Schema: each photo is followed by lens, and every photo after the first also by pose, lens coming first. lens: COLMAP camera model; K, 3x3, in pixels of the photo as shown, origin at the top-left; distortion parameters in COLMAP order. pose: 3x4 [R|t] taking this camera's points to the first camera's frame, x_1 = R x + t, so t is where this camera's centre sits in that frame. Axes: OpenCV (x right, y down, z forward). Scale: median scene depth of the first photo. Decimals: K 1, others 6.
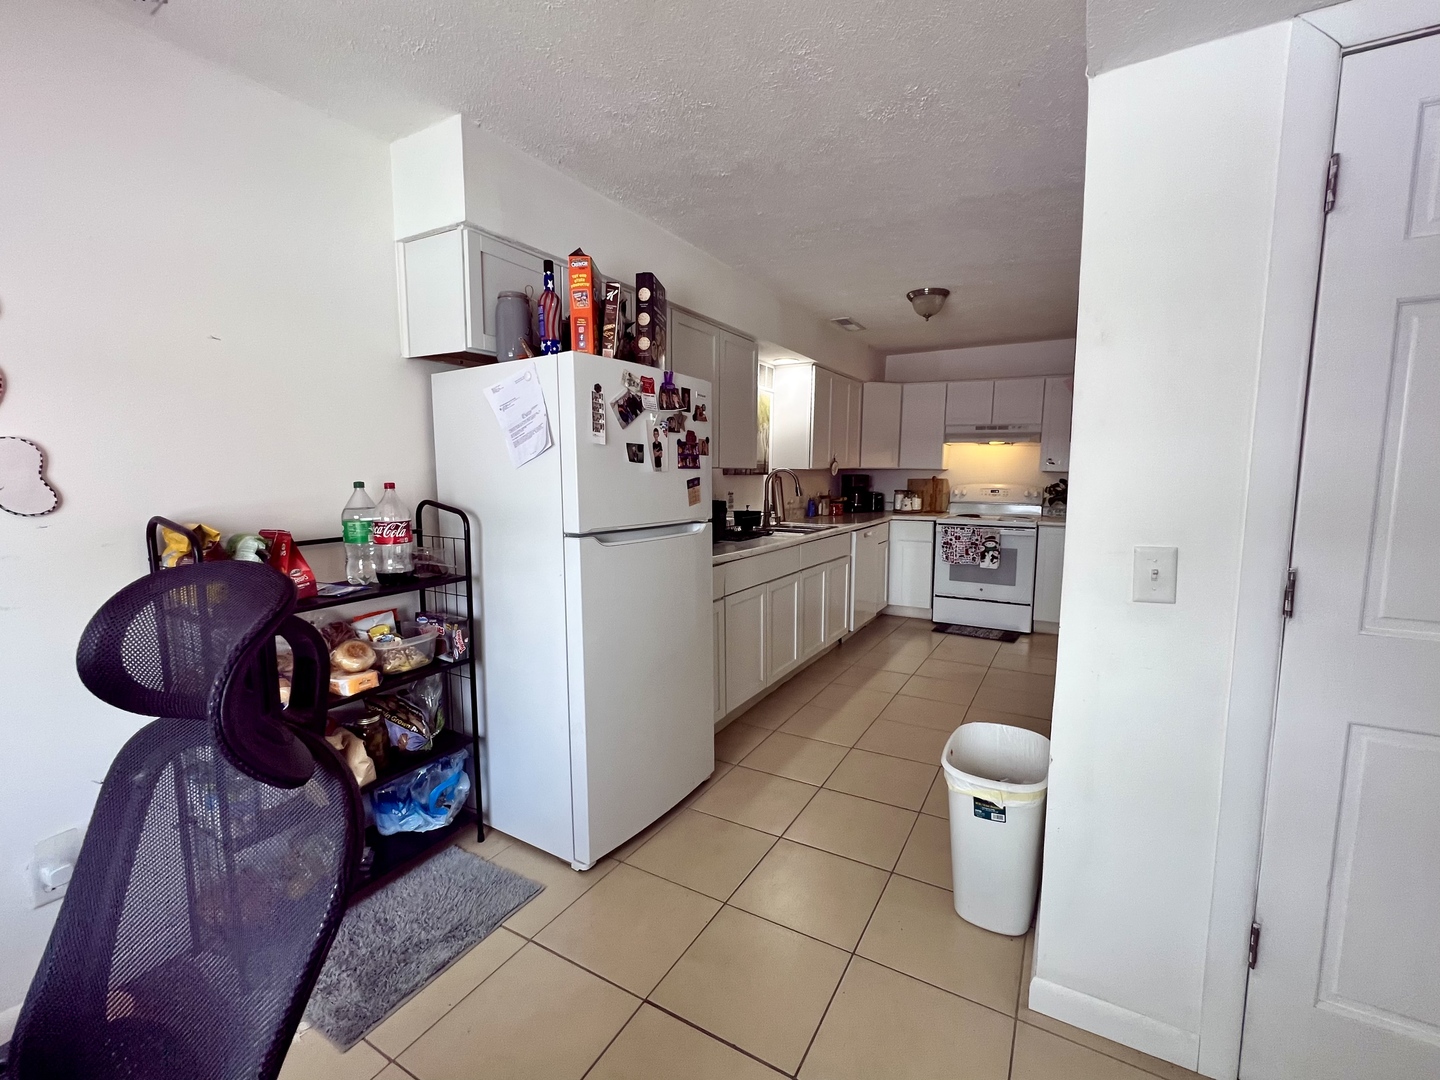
lens RADIAL K [[617.1, 0, 715.6], [0, 617.1, 542.2], [0, 0, 1]] dist [-0.002088, -0.000070]
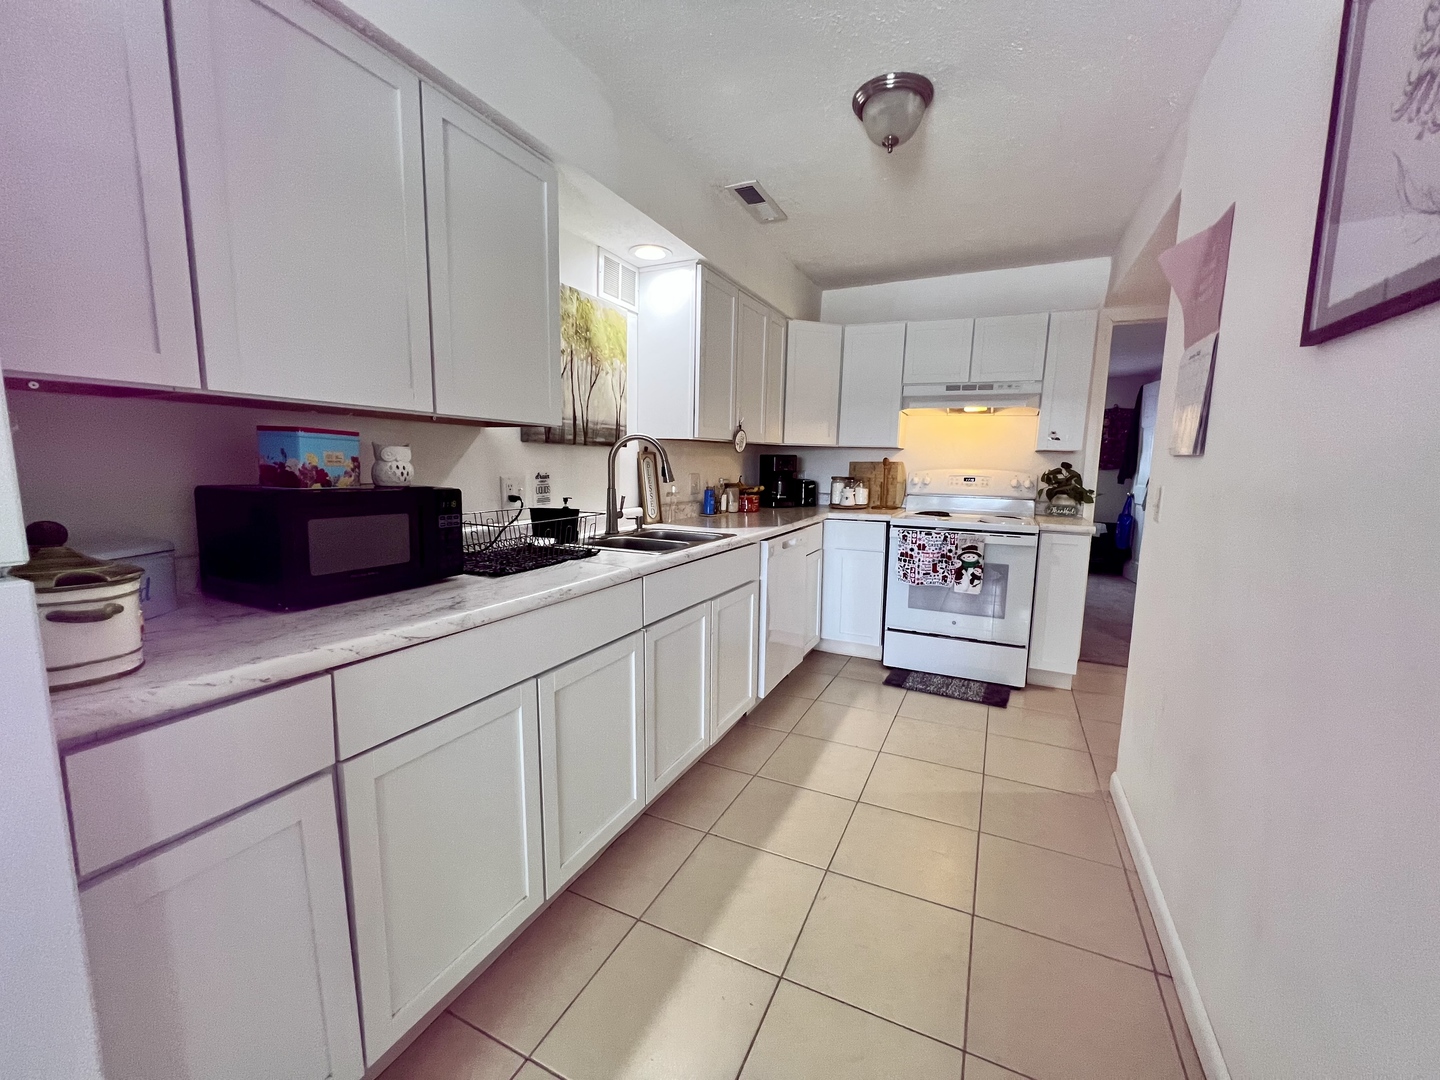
lens RADIAL K [[575.1, 0, 725.9], [0, 575.1, 538.3], [0, 0, 1]] dist [0.013822, 0.000098]
pose [[0.995736, 0.000991, 0.092238, 0.116795], [-0.002481, 0.999868, 0.016038, -0.025803], [-0.092210, -0.016199, 0.995608, 0.379934]]
